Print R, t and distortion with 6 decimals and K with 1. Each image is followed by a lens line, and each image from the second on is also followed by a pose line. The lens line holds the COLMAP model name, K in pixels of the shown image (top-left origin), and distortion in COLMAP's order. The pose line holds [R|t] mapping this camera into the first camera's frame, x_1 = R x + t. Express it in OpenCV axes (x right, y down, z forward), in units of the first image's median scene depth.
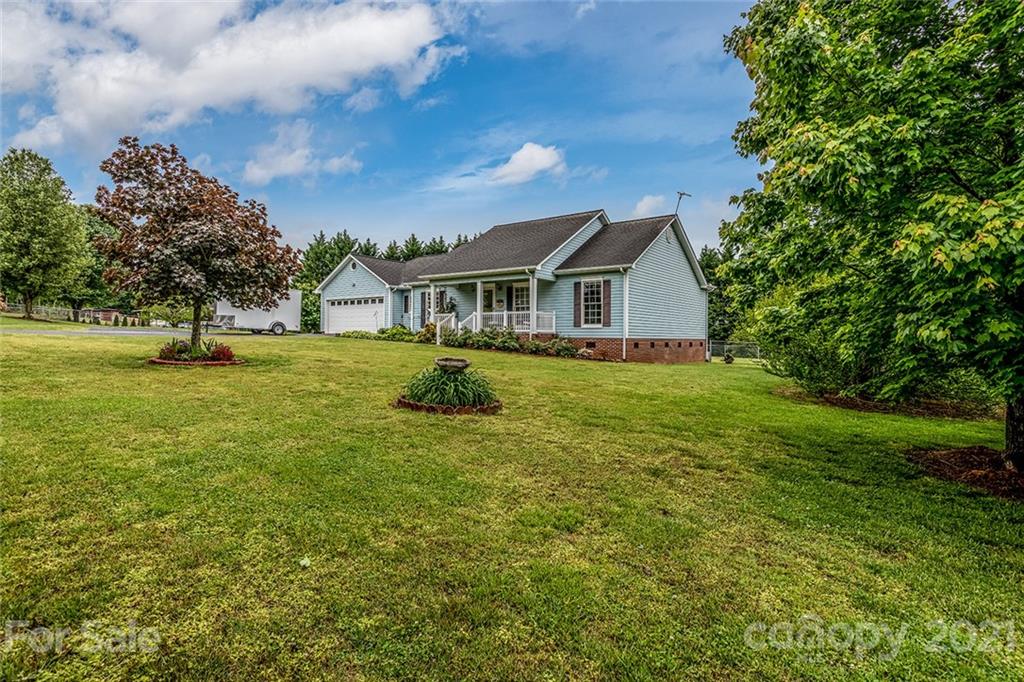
lens RADIAL K [[530.9, 0, 503.6], [0, 530.9, 338.2], [0, 0, 1]] dist [0.002474, -0.000719]
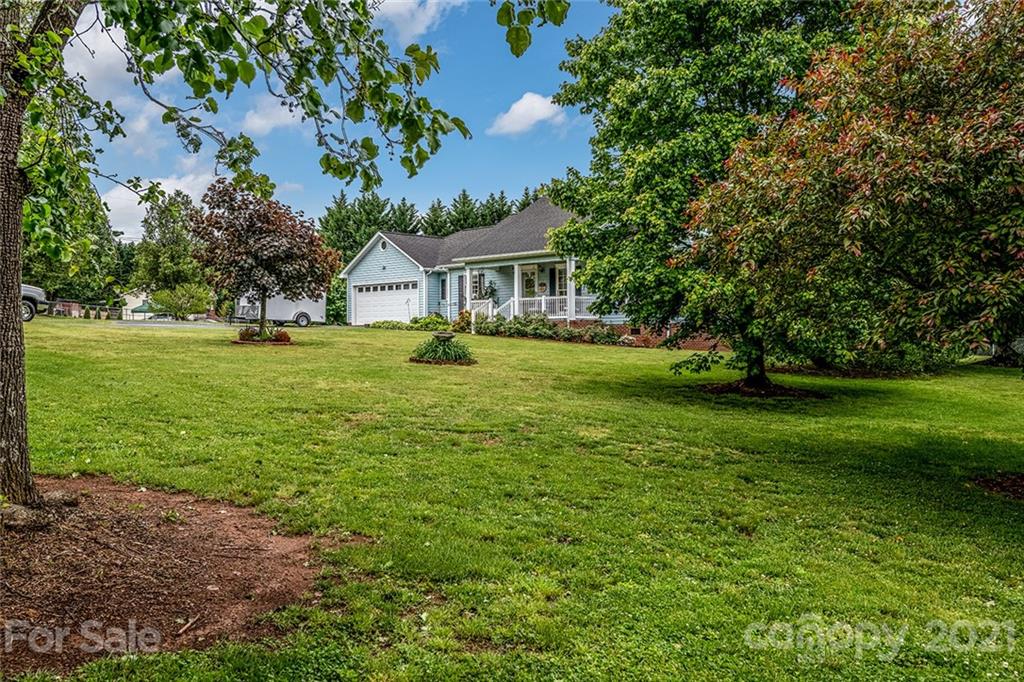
lens RADIAL K [[874.9, 0, 514.5], [0, 874.9, 341.9], [0, 0, 1]] dist [-0.079041, 0.001653]
pose [[0.991386, -0.011609, -0.130456, 0.128464], [0.012483, 0.999905, 0.005886, 0.016218], [0.130376, -0.007464, 0.991437, -0.436459]]
